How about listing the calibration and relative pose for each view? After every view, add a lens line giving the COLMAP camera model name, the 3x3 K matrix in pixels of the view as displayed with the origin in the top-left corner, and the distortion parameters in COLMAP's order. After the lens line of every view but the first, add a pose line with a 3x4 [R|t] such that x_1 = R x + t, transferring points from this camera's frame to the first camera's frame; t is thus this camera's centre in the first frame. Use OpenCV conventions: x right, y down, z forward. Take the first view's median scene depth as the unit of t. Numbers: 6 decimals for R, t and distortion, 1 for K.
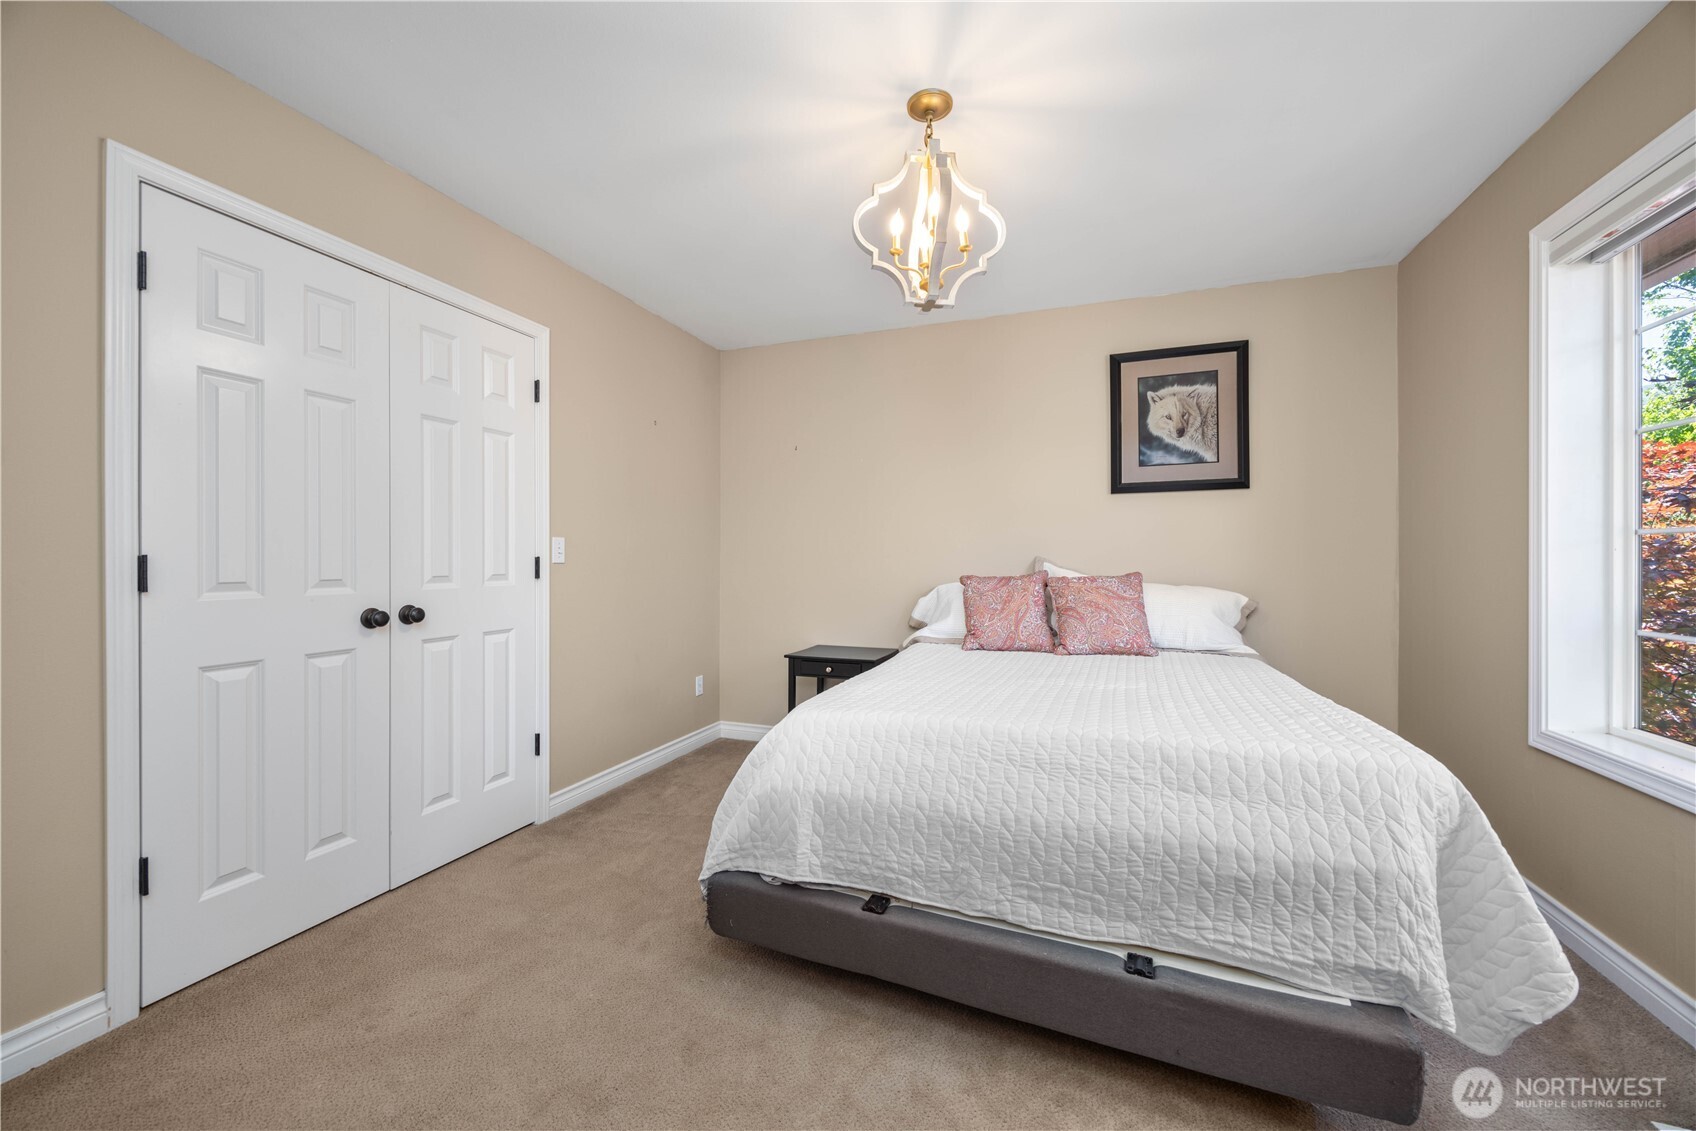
lens RADIAL K [[662.0, 0, 837.9], [0, 662.0, 561.7], [0, 0, 1]] dist [-0.005512, -0.000217]
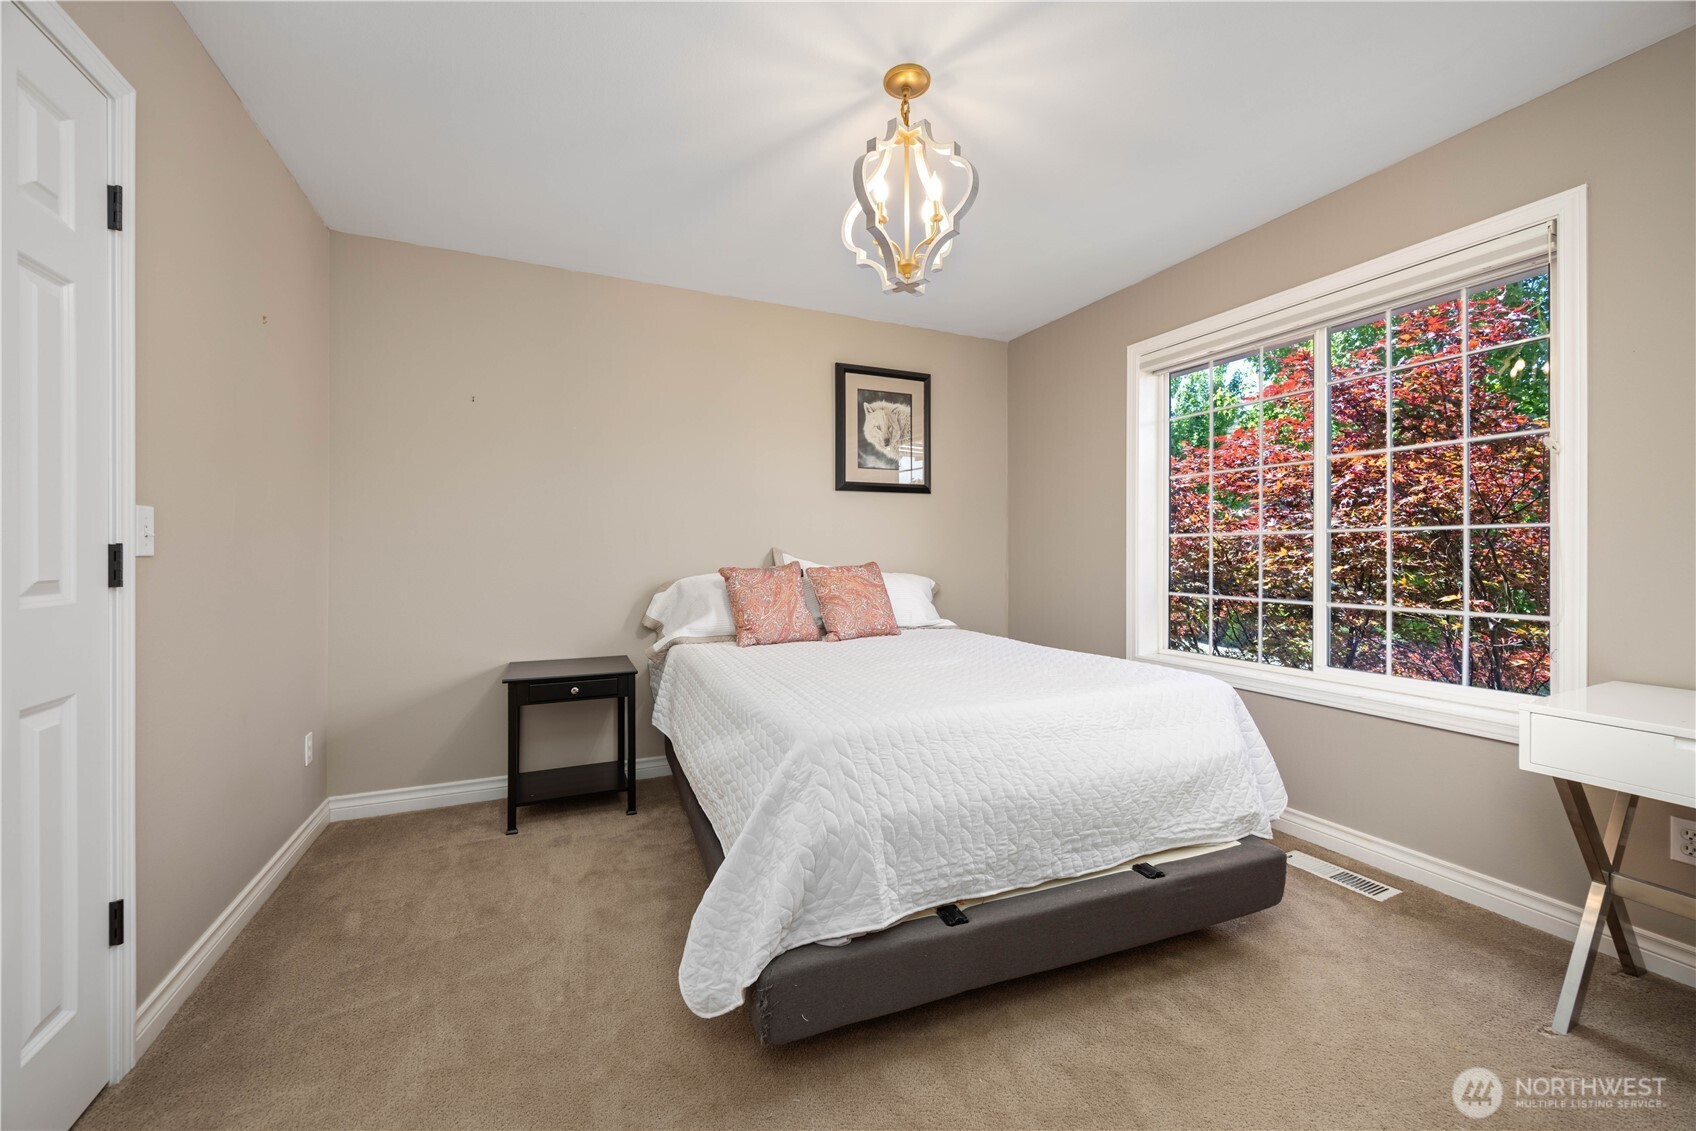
lens RADIAL K [[662.0, 0, 851.5], [0, 662.0, 554.8], [0, 0, 1]] dist [-0.005512, -0.000217]
pose [[0.696455, -0.003489, 0.717592, -0.424535], [0.001707, 0.999993, 0.003206, 0.000242], [-0.717598, -0.001008, 0.696457, 0.264437]]
